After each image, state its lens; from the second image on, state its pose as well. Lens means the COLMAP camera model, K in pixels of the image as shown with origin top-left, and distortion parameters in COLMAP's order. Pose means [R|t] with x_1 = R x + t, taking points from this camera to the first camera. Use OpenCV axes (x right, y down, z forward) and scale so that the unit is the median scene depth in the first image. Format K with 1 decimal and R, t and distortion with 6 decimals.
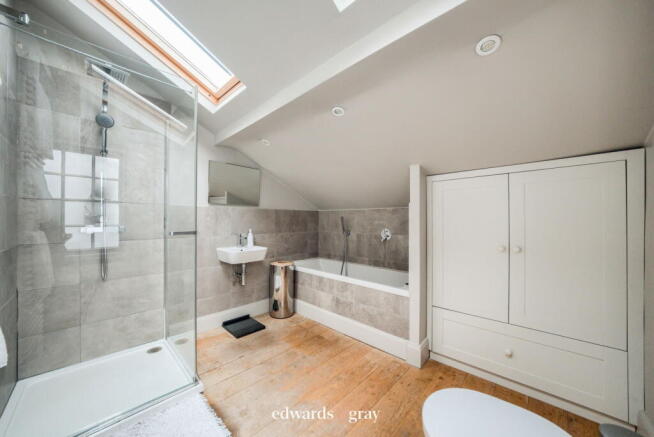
lens RADIAL K [[232.6, 0, 326.1], [0, 232.6, 221.0], [0, 0, 1]] dist [-0.001022, -0.000057]
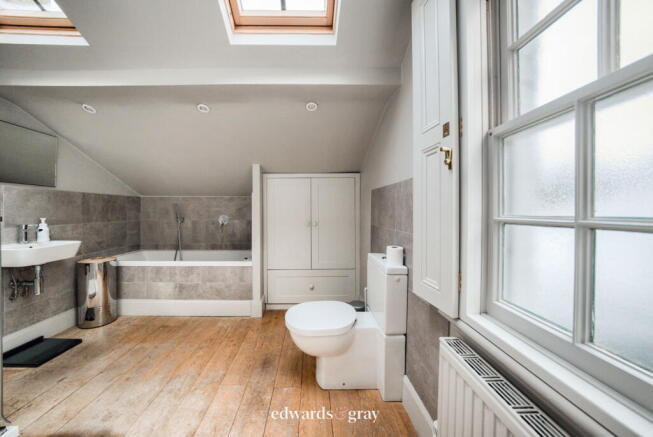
lens RADIAL K [[223.0, 0, 326.5], [0, 223.0, 218.5], [0, 0, 1]] dist [-0.000064, 0.000002]
pose [[0.681855, -0.034862, 0.730656, -0.220310], [0.010719, 0.999233, 0.037674, 0.018450], [-0.731409, -0.017856, 0.681705, -0.117031]]
